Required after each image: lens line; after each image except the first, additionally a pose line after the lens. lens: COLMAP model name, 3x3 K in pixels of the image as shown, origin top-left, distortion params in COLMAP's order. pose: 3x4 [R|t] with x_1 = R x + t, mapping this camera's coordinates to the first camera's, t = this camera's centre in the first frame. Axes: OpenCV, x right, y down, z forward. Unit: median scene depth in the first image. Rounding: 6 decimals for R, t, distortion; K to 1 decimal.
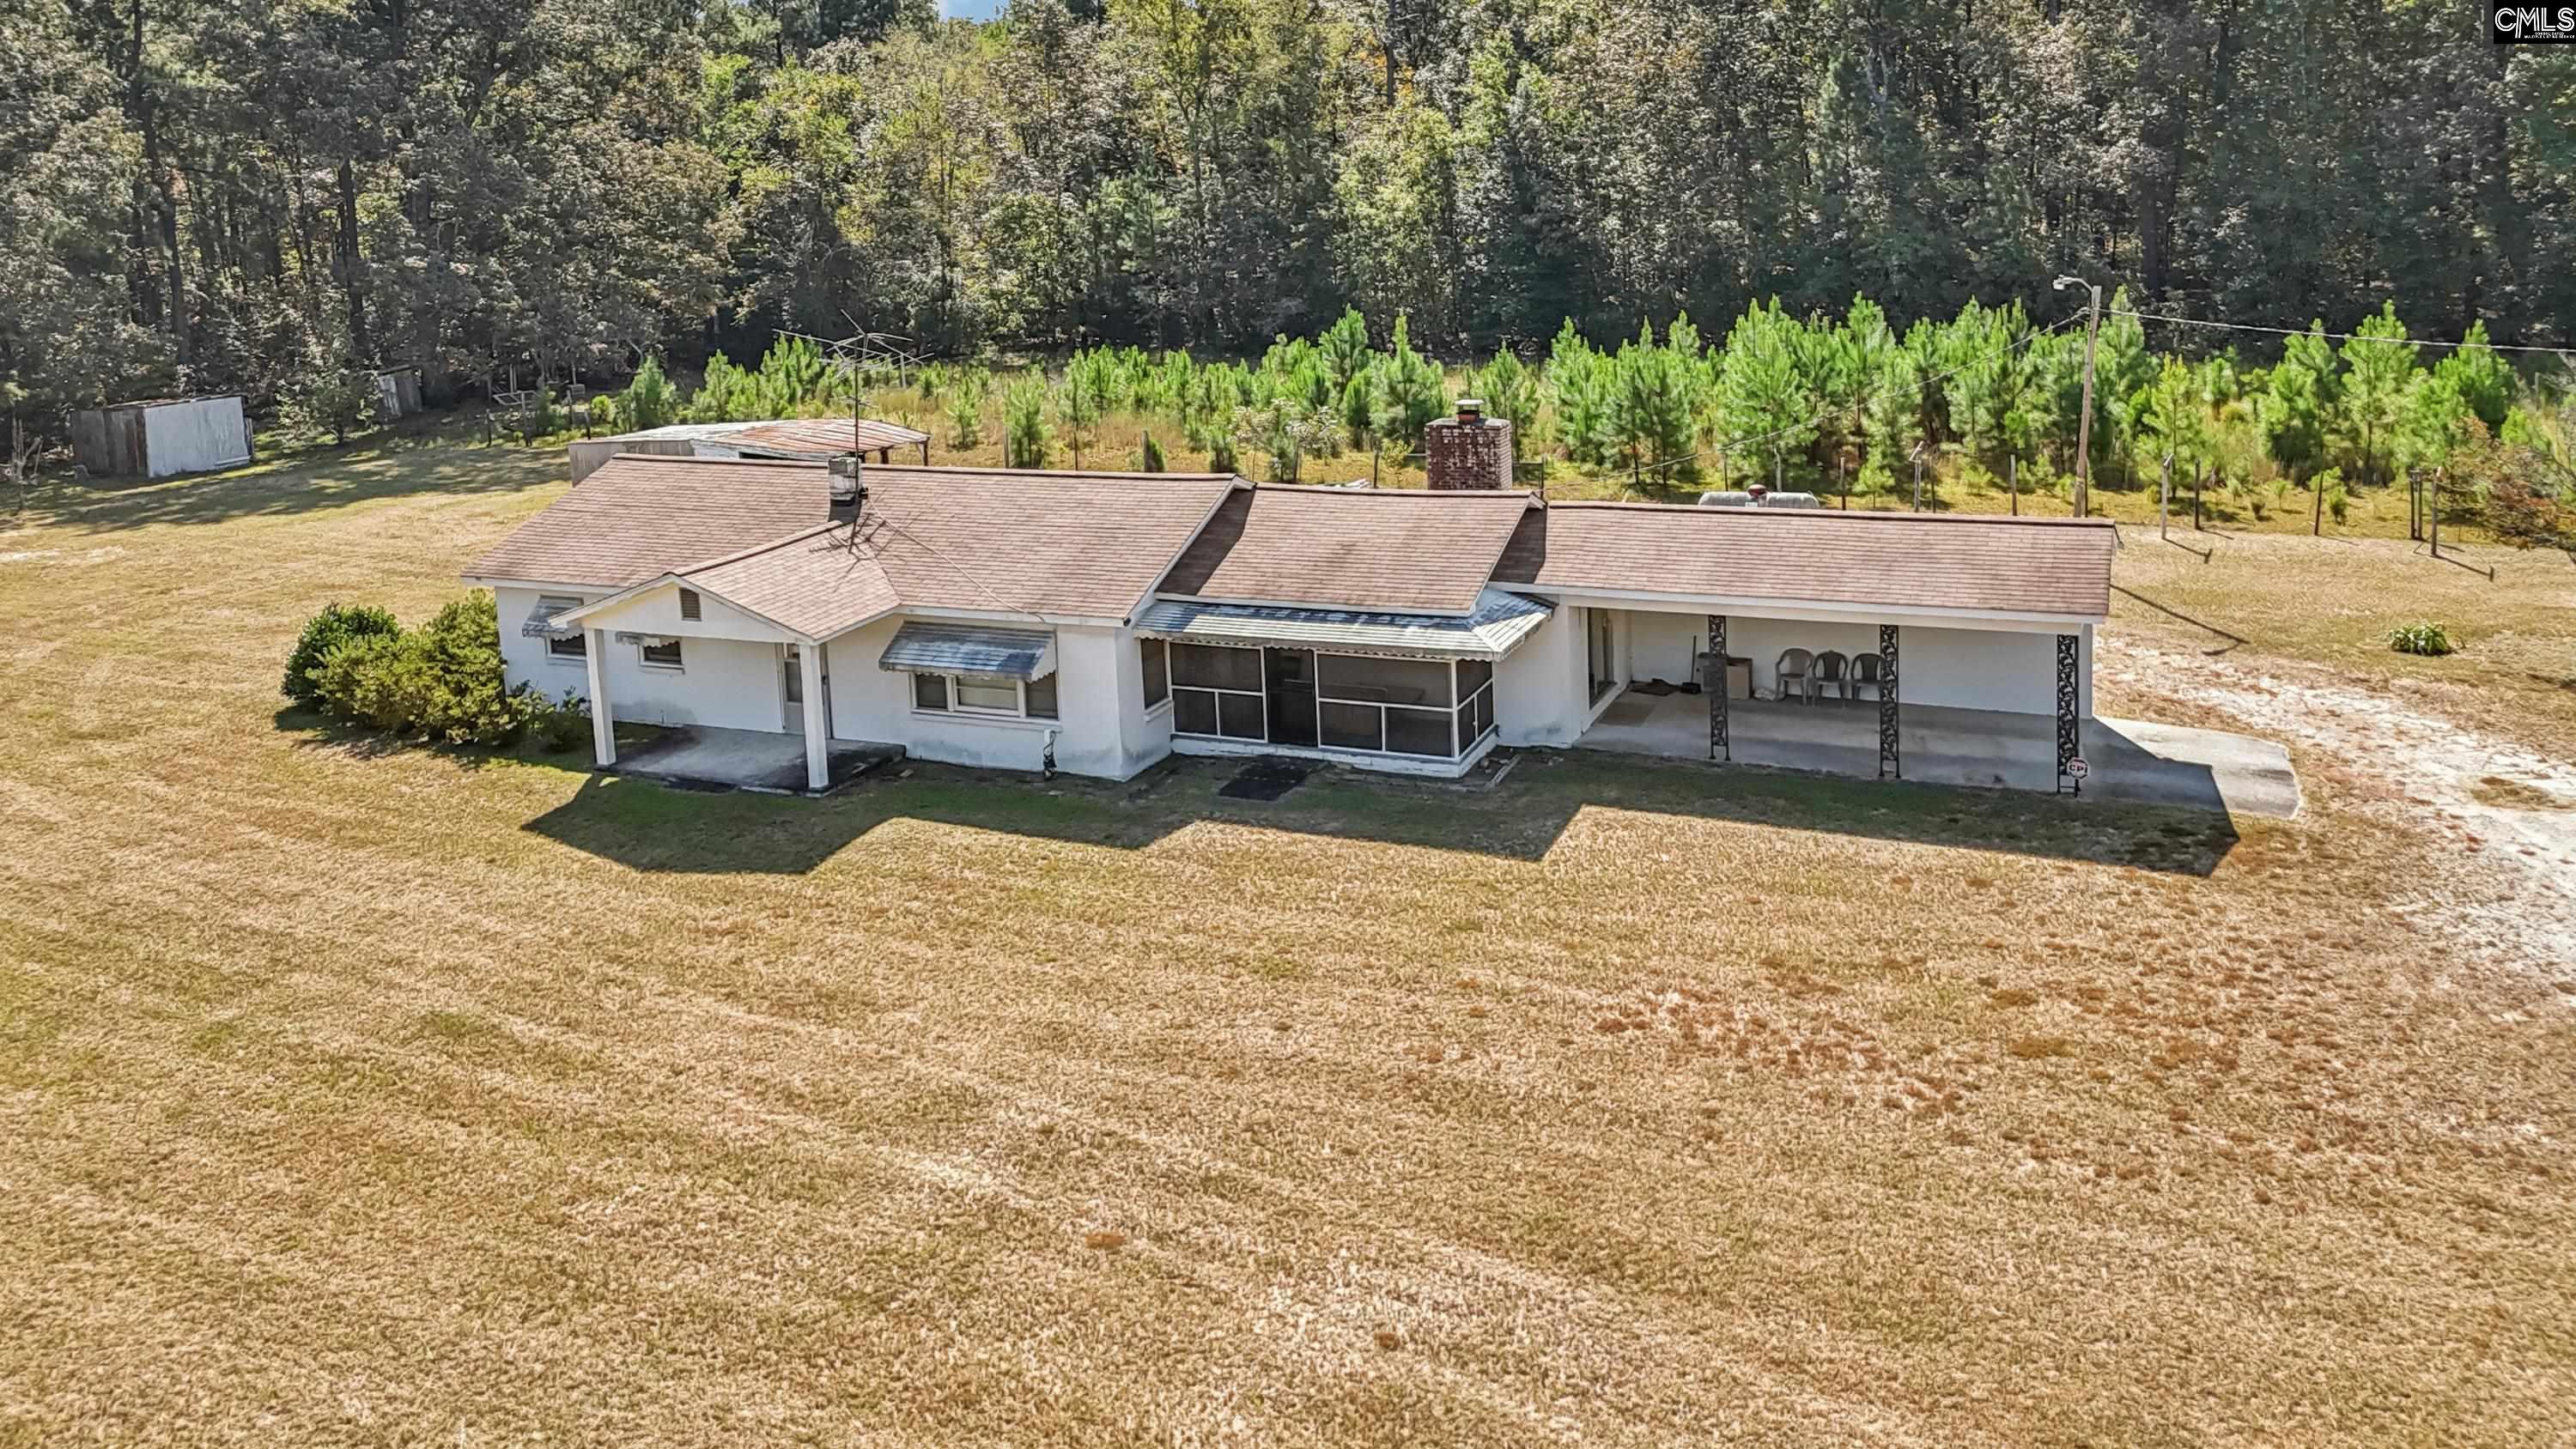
lens RADIAL K [[1960.2, 0, 1307.9], [0, 1960.2, 726.5], [0, 0, 1]] dist [0.021423, -0.009378]
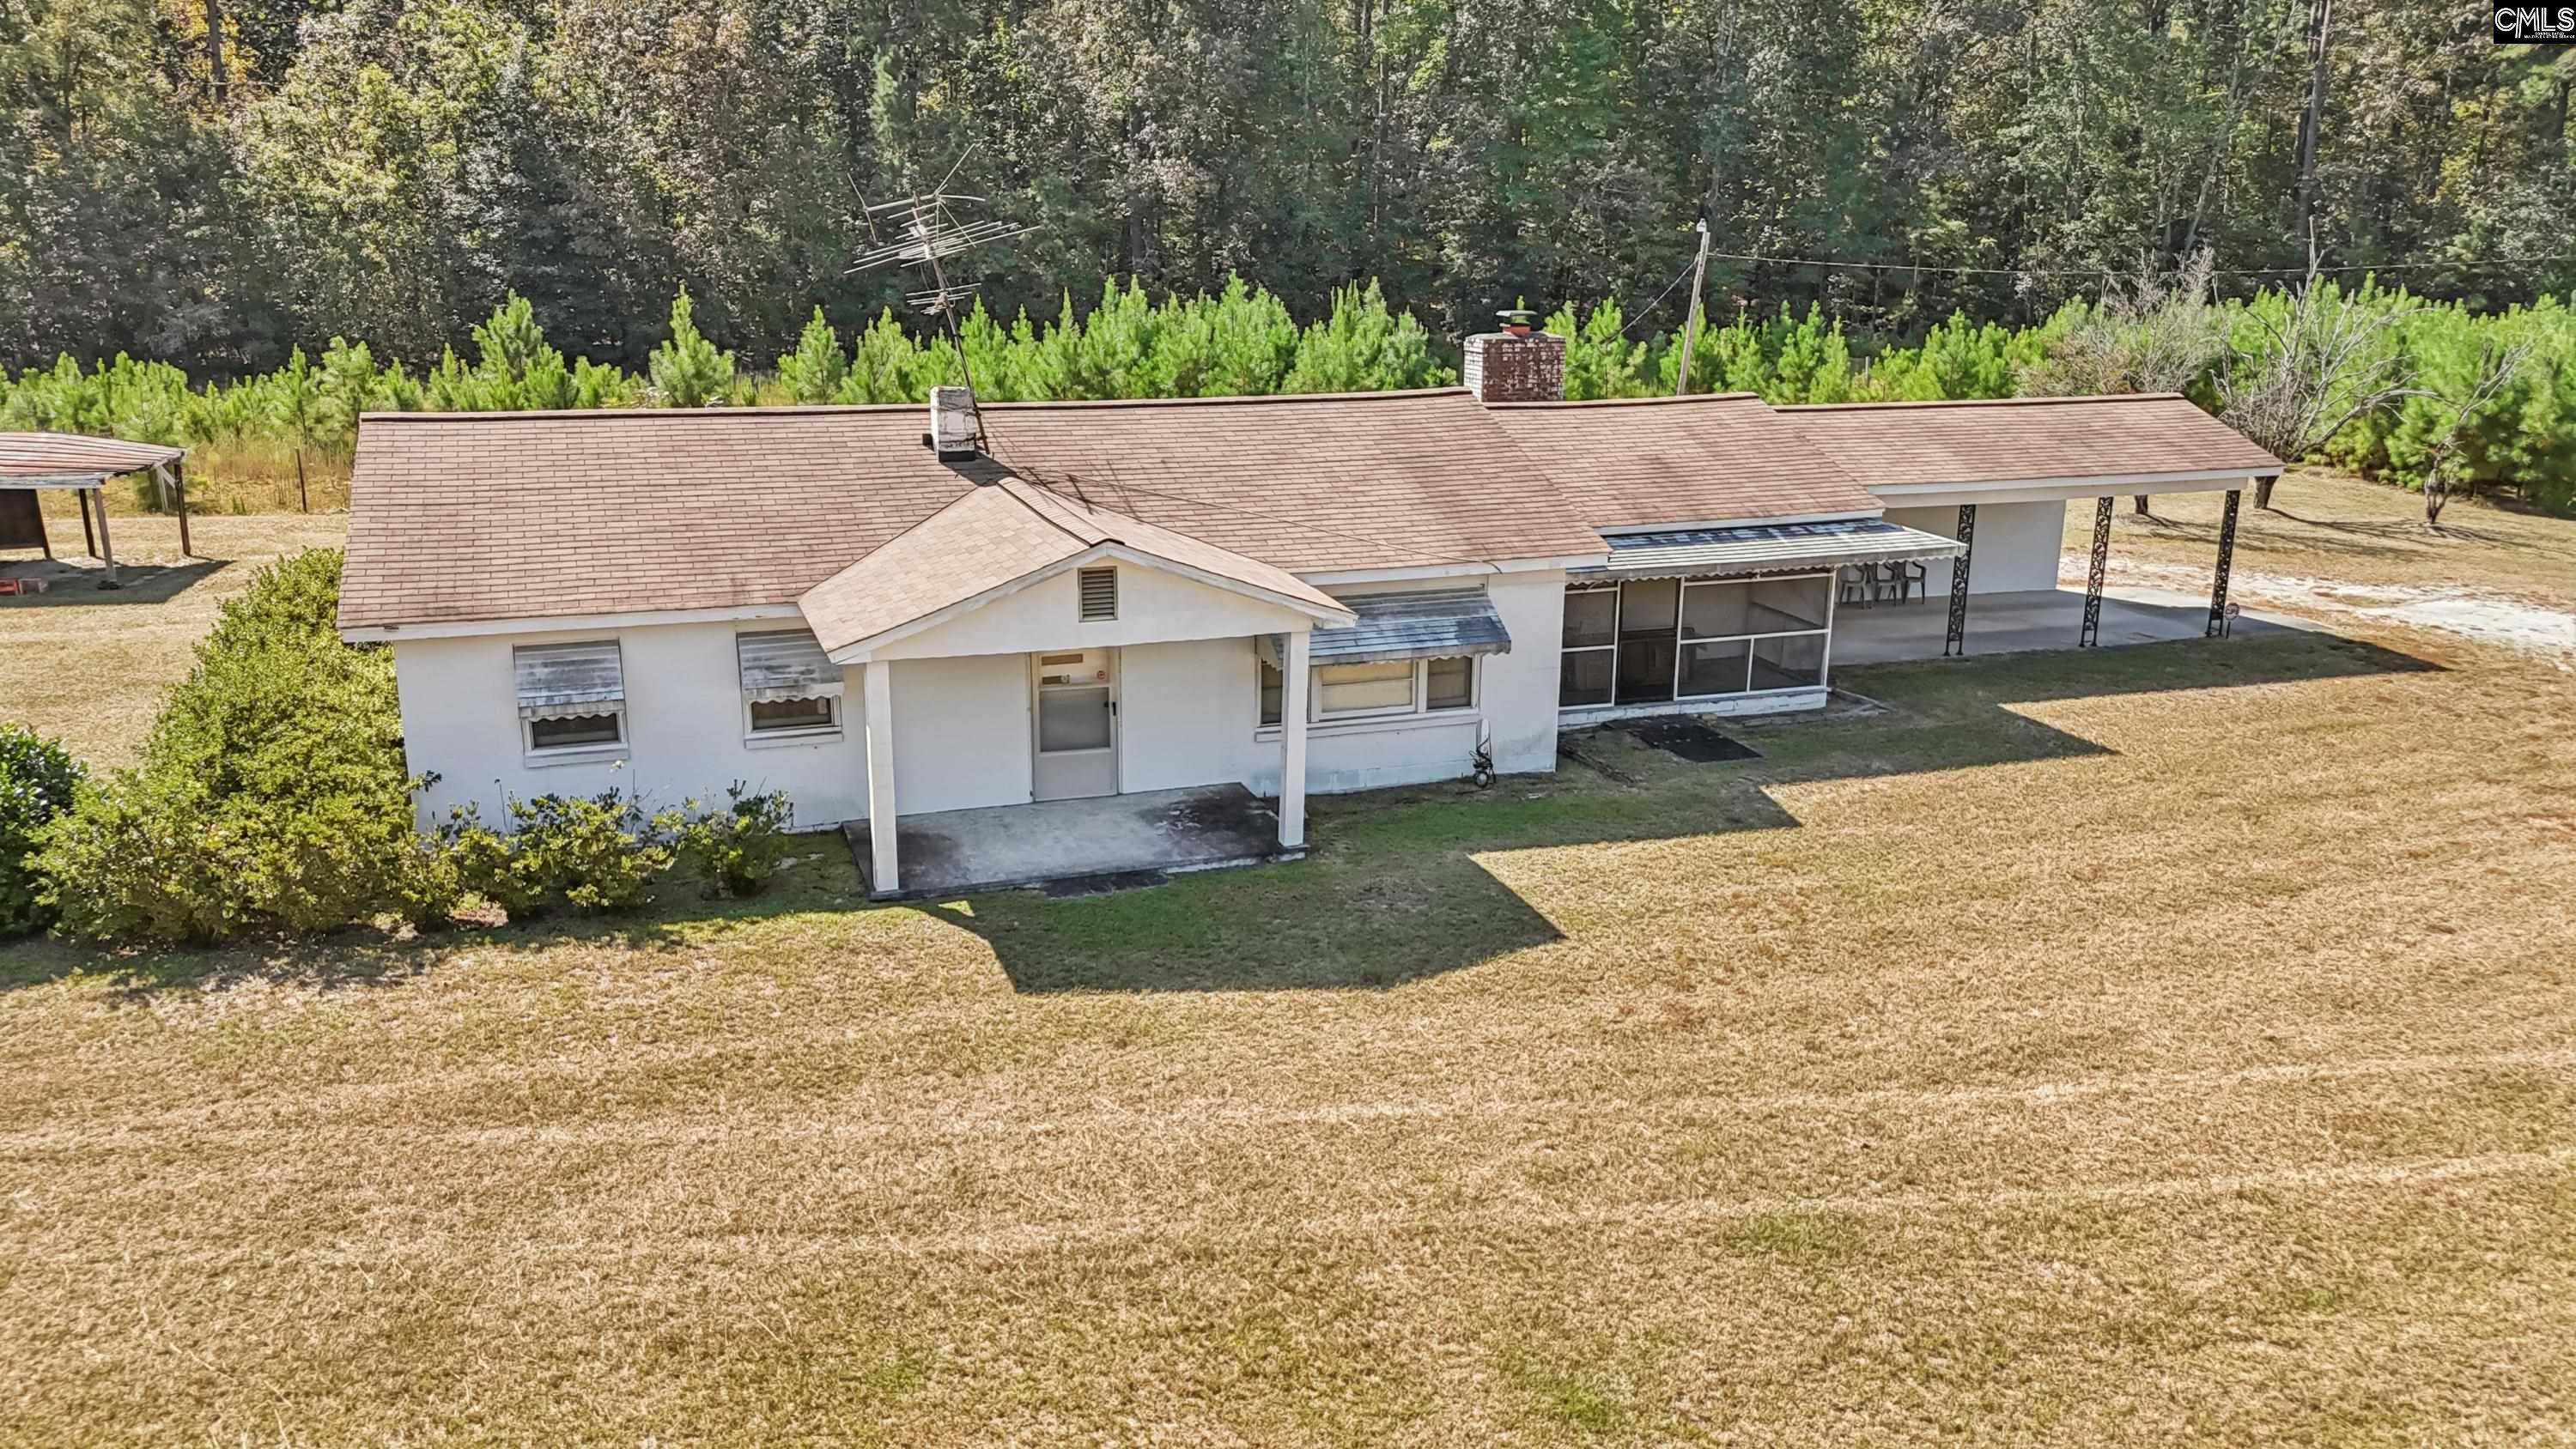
lens RADIAL K [[1960.2, 0, 1282.8], [0, 1960.2, 716.7], [0, 0, 1]] dist [0.021423, -0.009378]
pose [[0.733900, -0.132043, 0.666299, -0.709929], [0.160151, 0.986906, 0.019178, -0.026637], [-0.660107, 0.092634, 0.745438, 0.517821]]
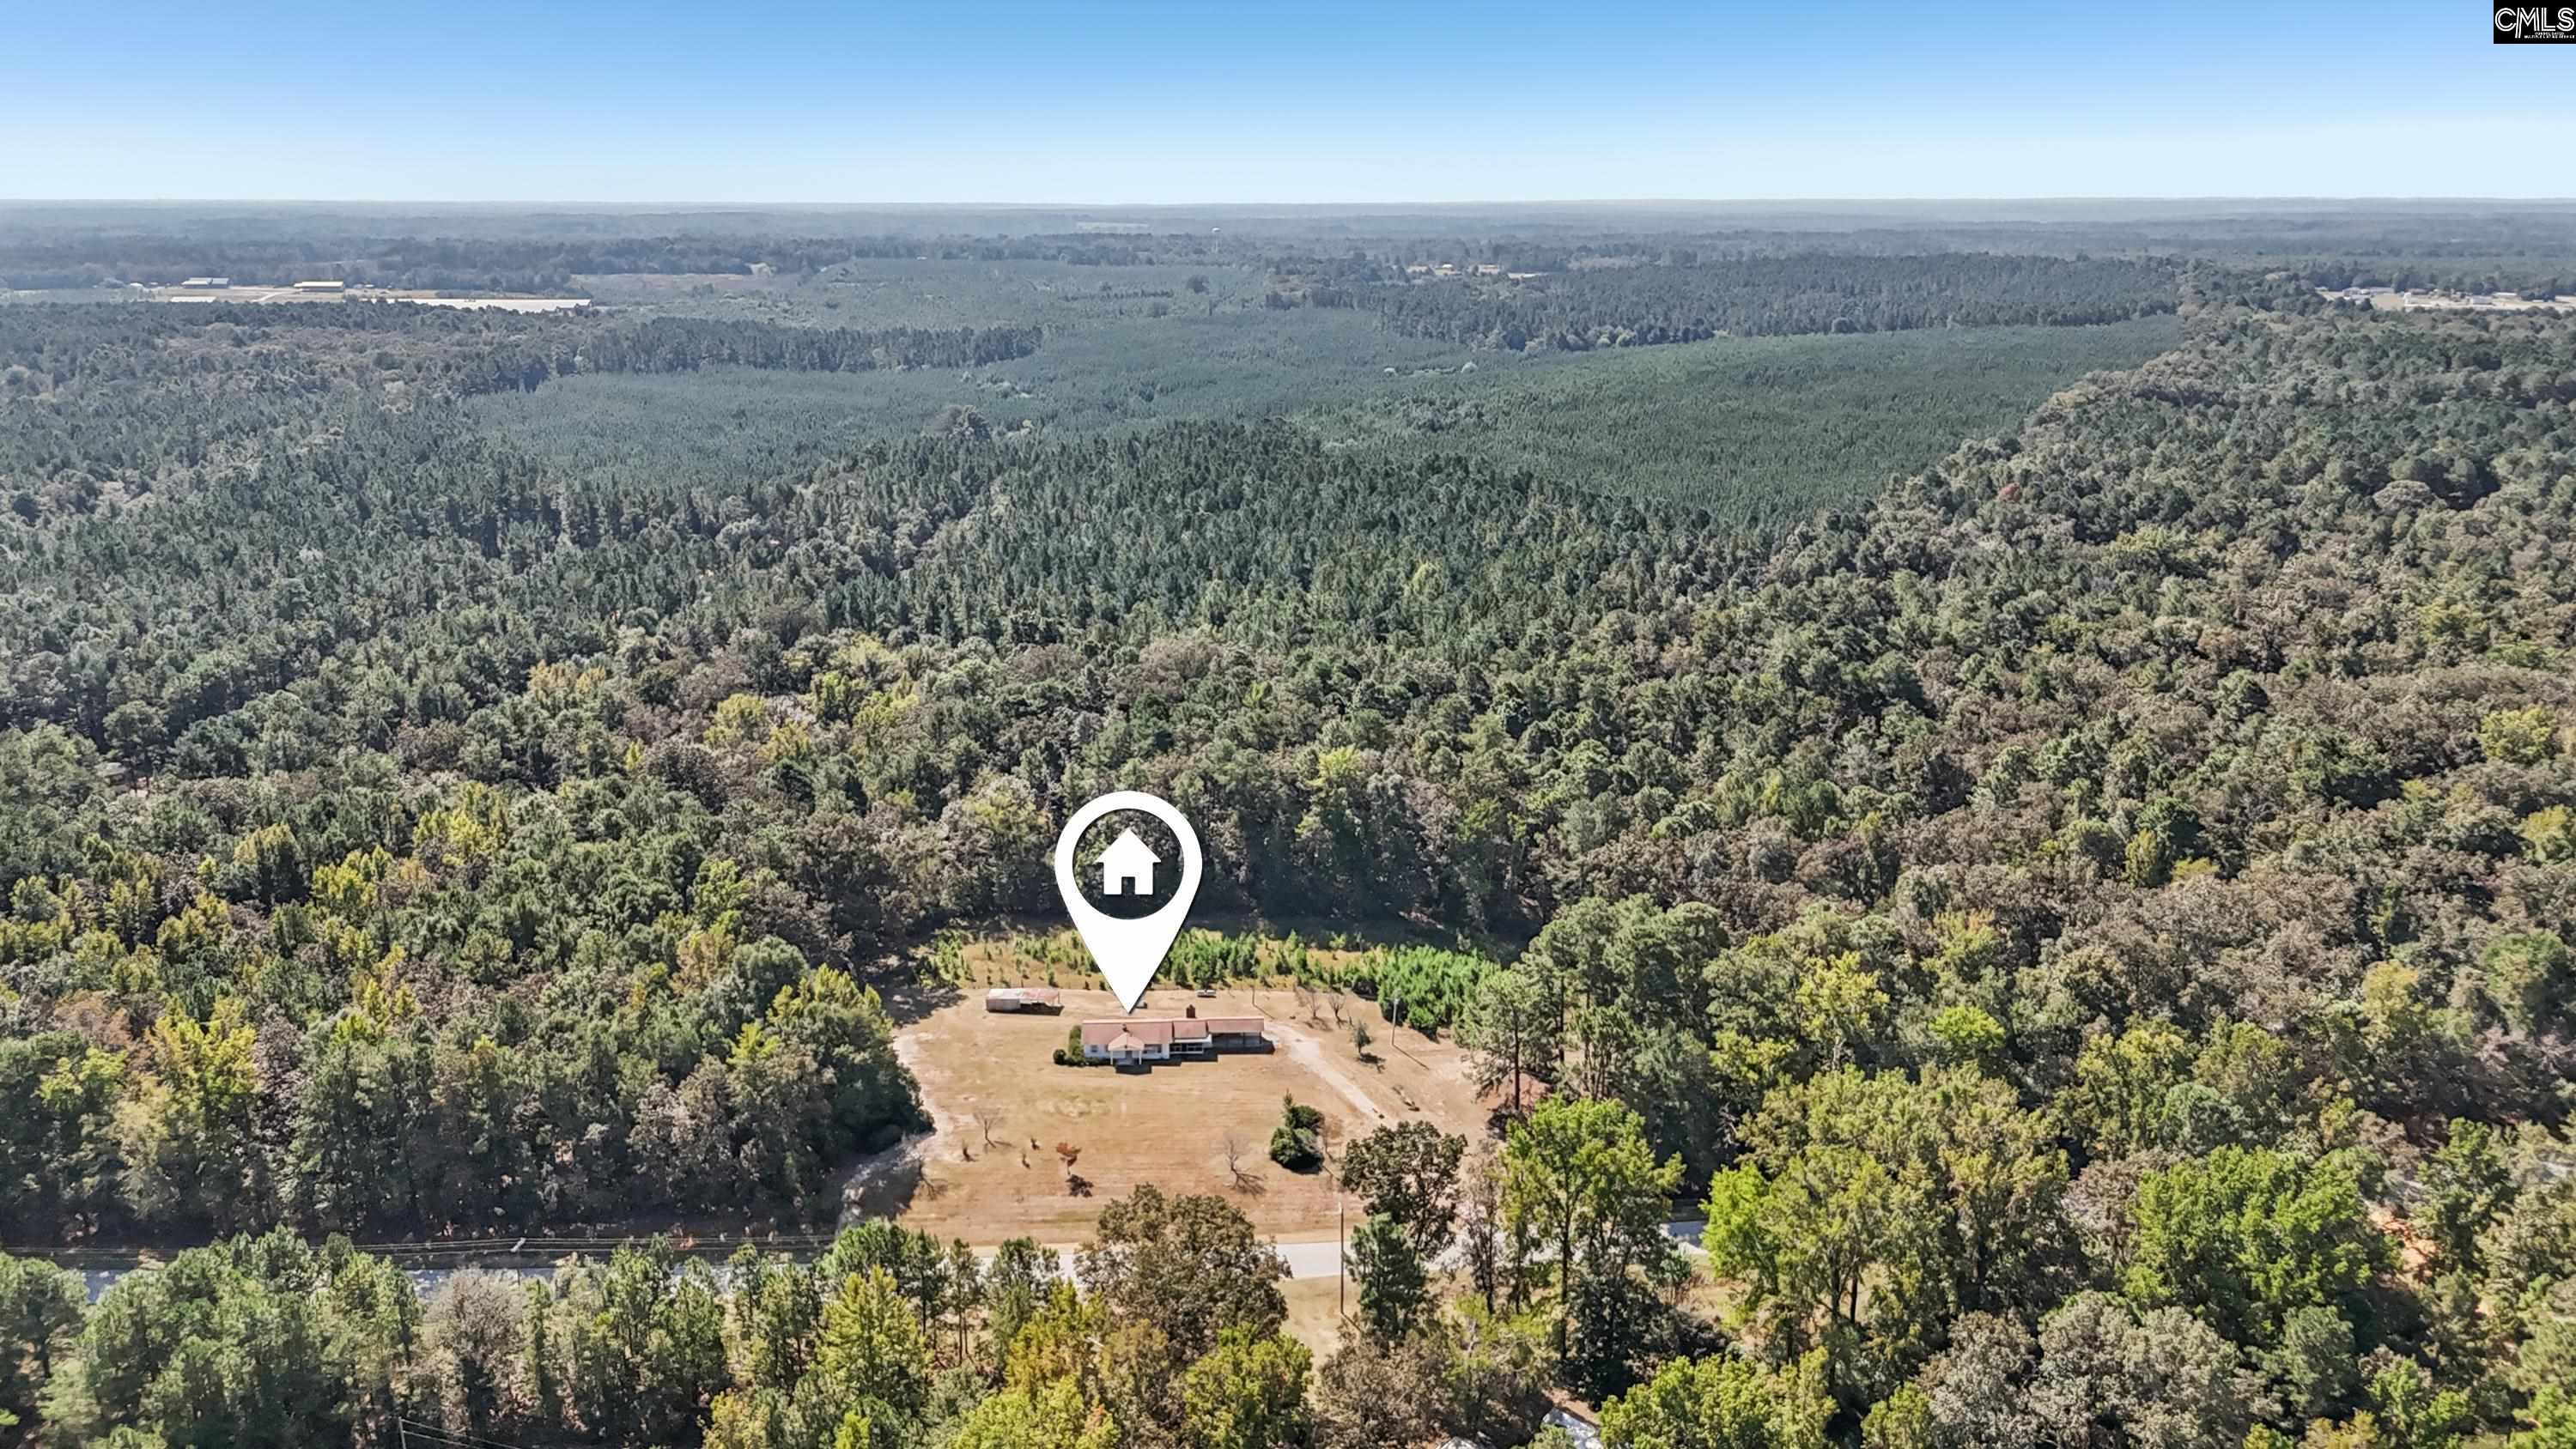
lens RADIAL K [[1960.2, 0, 1269.7], [0, 1960.2, 707.8], [0, 0, 1]] dist [0.021423, -0.009378]
pose [[0.907347, -0.081448, 0.412417, -3.572179], [0.096906, 0.995154, -0.016667, -1.514573], [-0.409061, 0.055088, 0.910843, -8.273332]]
